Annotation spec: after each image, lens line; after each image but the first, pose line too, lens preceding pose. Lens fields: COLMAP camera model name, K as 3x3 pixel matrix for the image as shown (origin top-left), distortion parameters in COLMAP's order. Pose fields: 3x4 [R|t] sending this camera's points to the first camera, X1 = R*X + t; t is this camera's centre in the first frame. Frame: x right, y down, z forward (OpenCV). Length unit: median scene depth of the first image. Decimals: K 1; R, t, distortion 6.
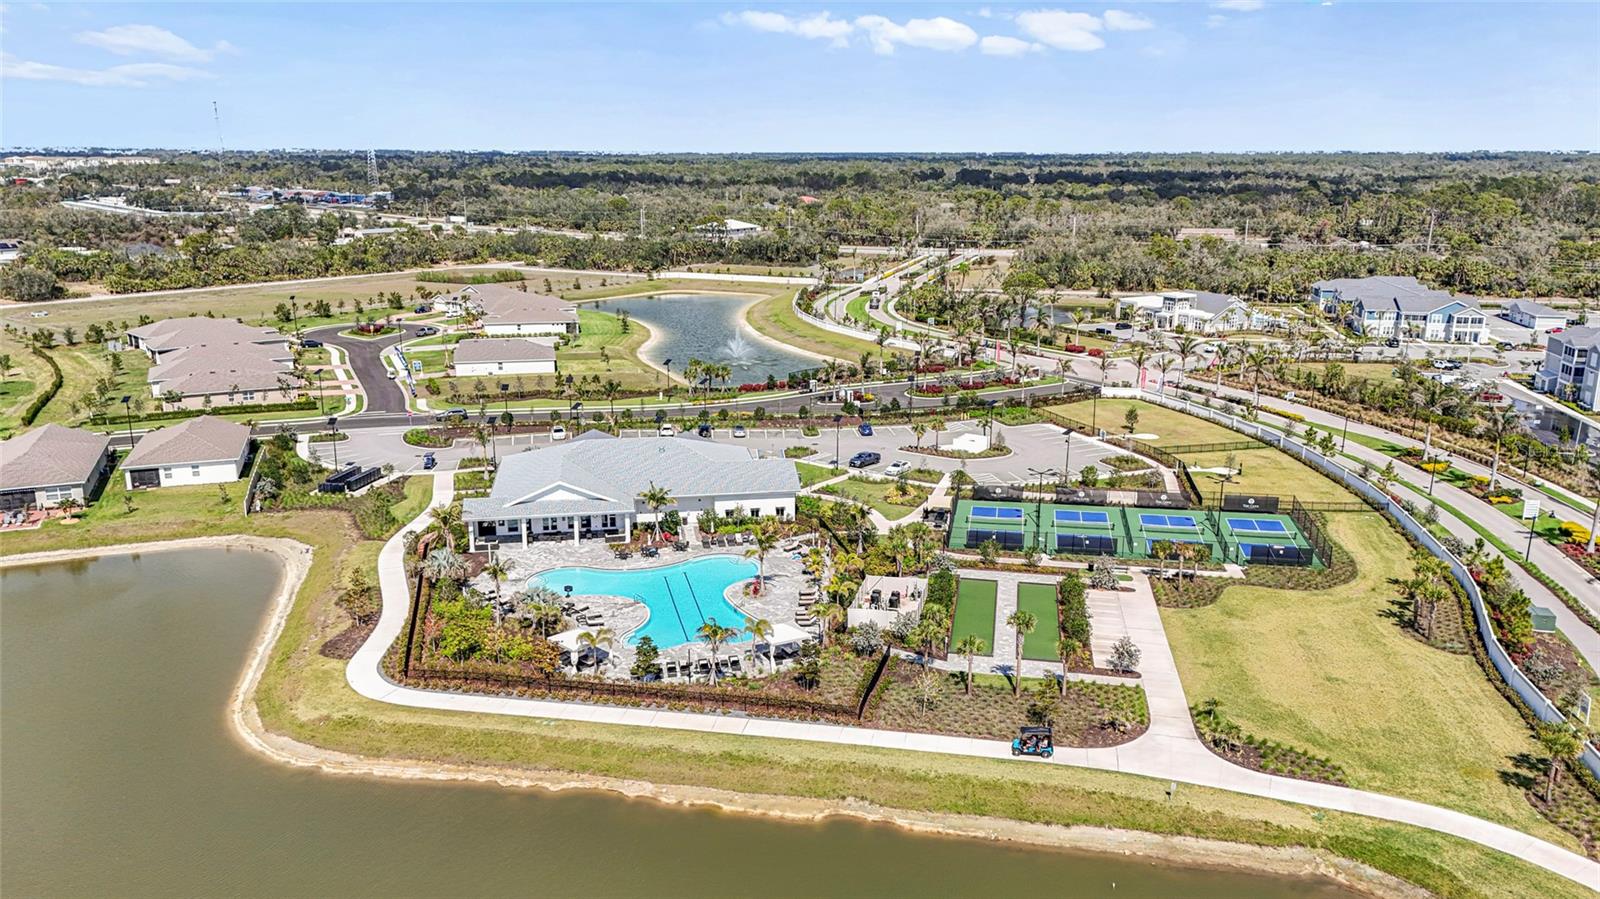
lens RADIAL K [[1146.0, 0, 800.0], [0, 1146.0, 449.5], [0, 0, 1]] dist [0.059975, -0.003498]
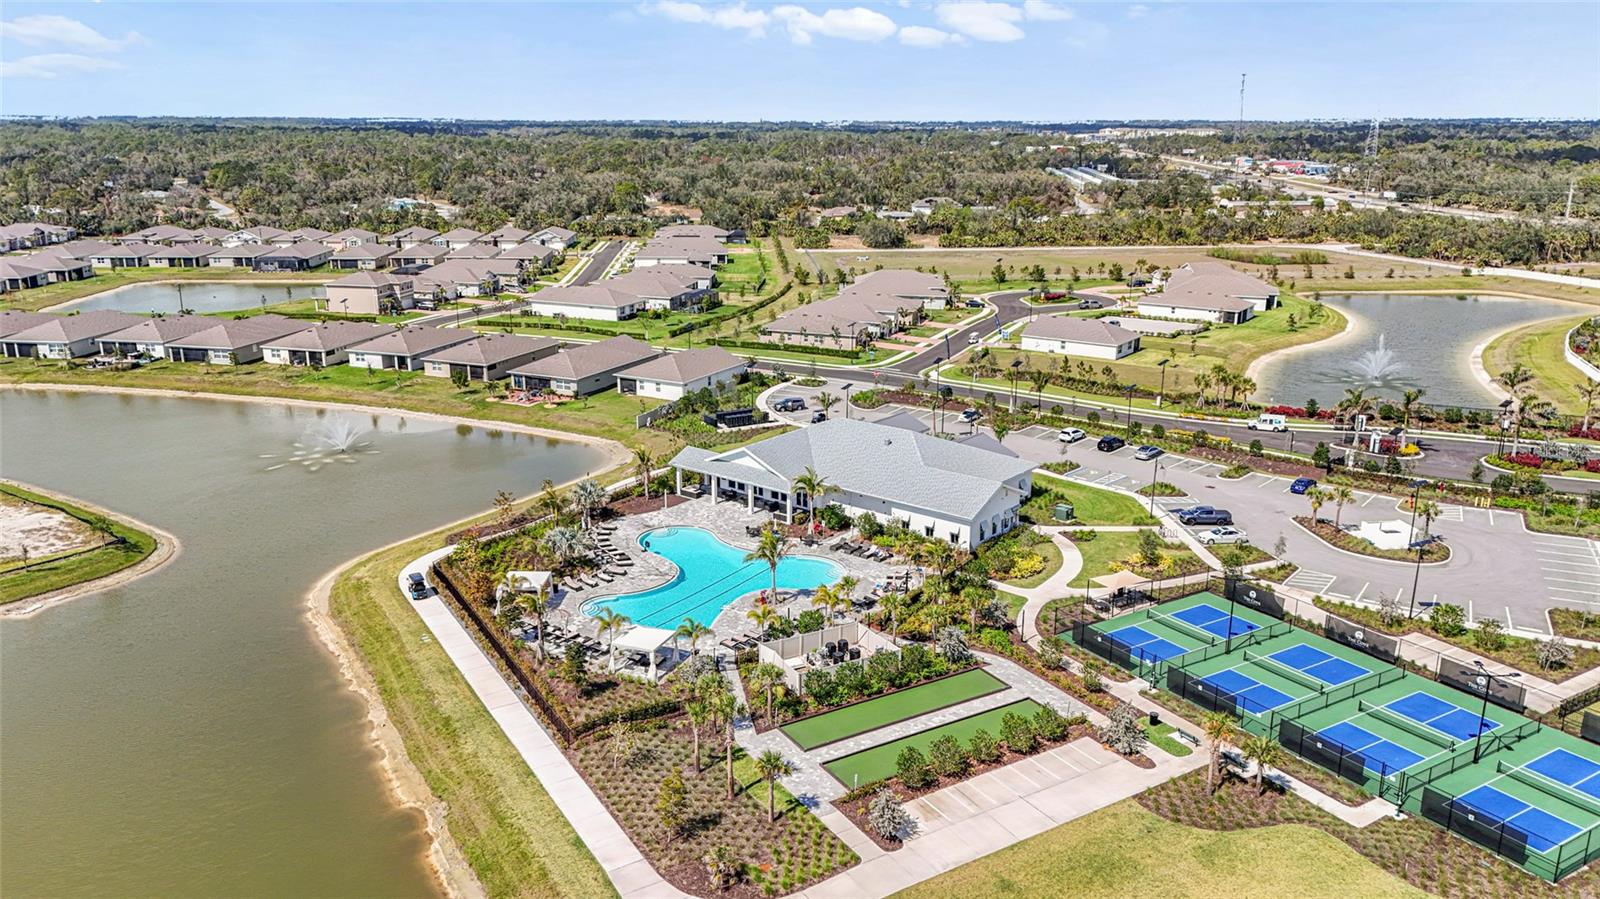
lens RADIAL K [[1146.0, 0, 800.0], [0, 1146.0, 449.5], [0, 0, 1]] dist [0.059975, -0.003498]
pose [[0.679281, 0.203902, -0.704983, 0.419569], [-0.186886, 0.977019, 0.102510, -0.065532], [0.709684, 0.062118, 0.701777, 0.256095]]
